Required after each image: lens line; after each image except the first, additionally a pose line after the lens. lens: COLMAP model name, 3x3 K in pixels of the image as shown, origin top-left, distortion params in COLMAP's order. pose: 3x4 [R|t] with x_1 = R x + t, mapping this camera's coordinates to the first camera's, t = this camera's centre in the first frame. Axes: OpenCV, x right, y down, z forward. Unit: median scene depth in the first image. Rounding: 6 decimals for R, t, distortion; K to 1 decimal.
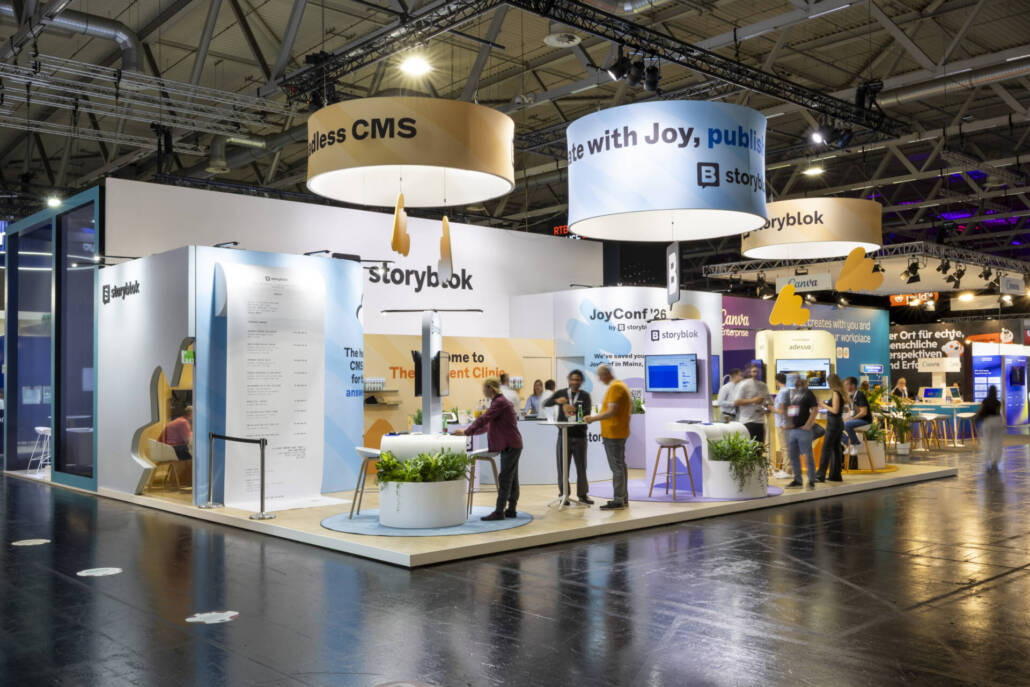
lens RADIAL K [[962.7, 0, 496.7], [0, 962.7, 360.5], [0, 0, 1]] dist [0.081593, -0.439637]
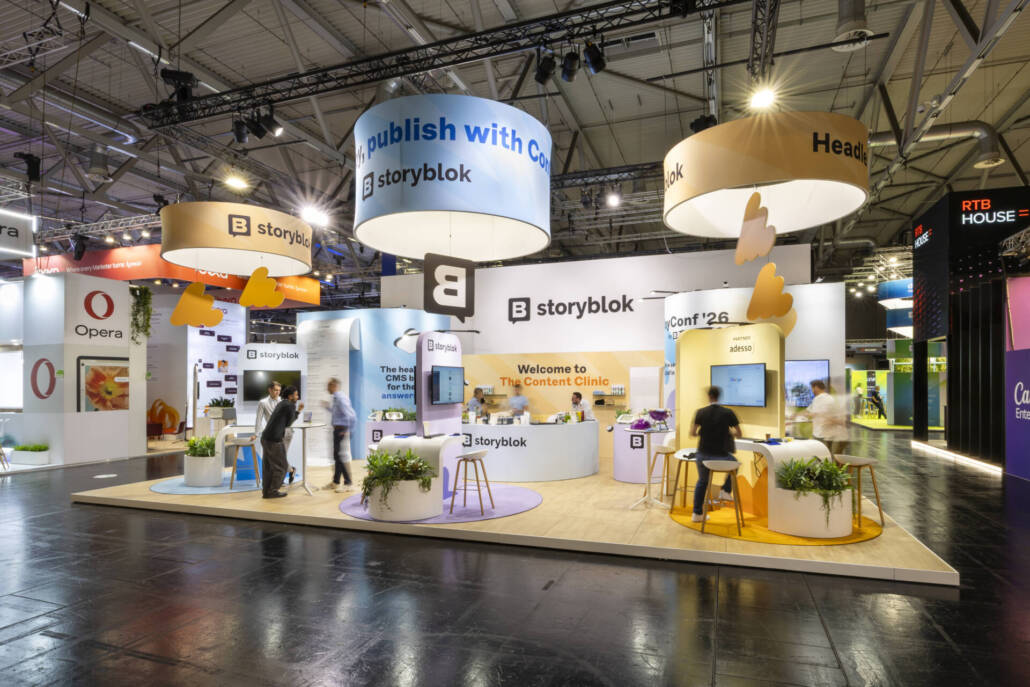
lens RADIAL K [[566.4, 0, 548.8], [0, 566.4, 401.8], [0, 0, 1]] dist [0.021424, -0.000114]
pose [[0.518271, 0.030755, -0.854663, 0.648665], [0.017984, 0.998740, 0.046845, 0.004956], [0.855027, -0.039649, 0.517065, 0.666776]]
